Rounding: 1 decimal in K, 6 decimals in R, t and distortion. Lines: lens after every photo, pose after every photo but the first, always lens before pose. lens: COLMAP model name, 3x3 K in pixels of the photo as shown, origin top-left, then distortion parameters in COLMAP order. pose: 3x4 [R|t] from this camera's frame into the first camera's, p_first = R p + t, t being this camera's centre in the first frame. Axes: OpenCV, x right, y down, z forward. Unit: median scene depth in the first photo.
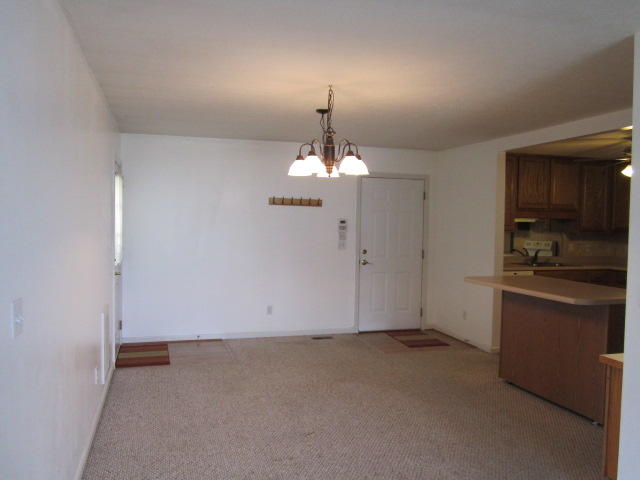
lens RADIAL K [[532.1, 0, 319.2], [0, 532.1, 243.0], [0, 0, 1]] dist [-0.039318, 0.008751]
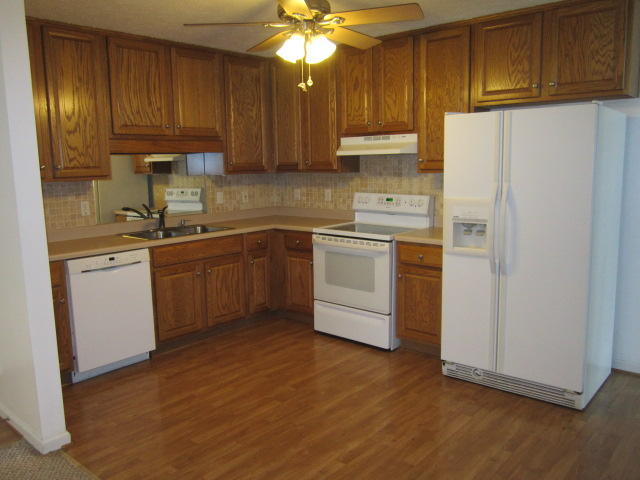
lens RADIAL K [[532.1, 0, 319.2], [0, 532.1, 243.0], [0, 0, 1]] dist [-0.039318, 0.008751]
pose [[0.840549, -0.117181, 0.528910, 0.244750], [0.060543, 0.990529, 0.123237, -0.010270], [-0.538341, -0.071565, 0.839683, 0.412181]]
